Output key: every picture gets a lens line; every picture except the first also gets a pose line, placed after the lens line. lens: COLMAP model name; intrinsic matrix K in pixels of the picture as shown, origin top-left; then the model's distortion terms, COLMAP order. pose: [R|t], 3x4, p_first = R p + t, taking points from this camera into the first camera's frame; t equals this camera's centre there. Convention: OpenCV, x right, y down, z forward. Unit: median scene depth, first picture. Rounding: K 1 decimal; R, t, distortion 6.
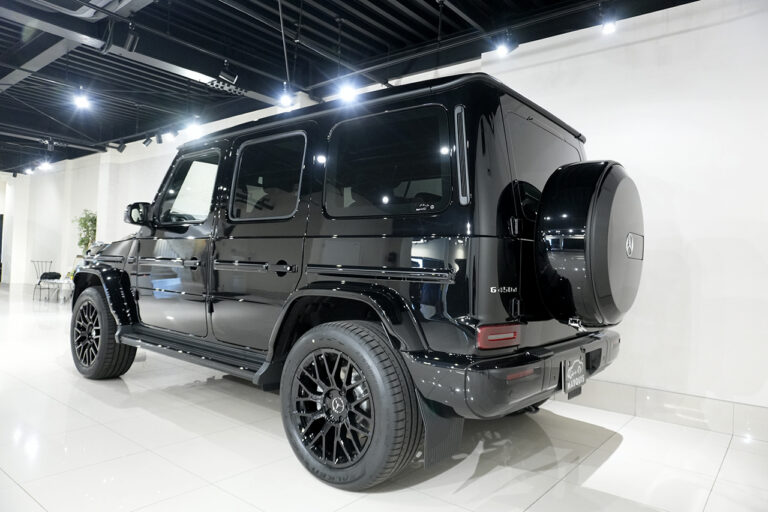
lens RADIAL K [[520.3, 0, 384.0], [0, 520.3, 256.0], [0, 0, 1]] dist [-0.000520, -0.002853]
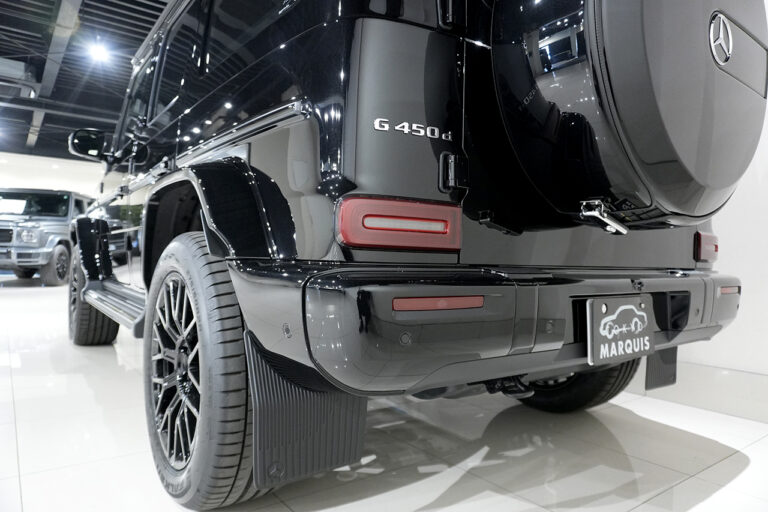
lens RADIAL K [[520.3, 0, 384.0], [0, 520.3, 256.0], [0, 0, 1]] dist [-0.000520, -0.002853]
pose [[0.970328, -0.007706, -0.241670, 0.249647], [0.008681, 0.999958, 0.002970, 0.141253], [0.241637, -0.004980, 0.970354, 0.416861]]
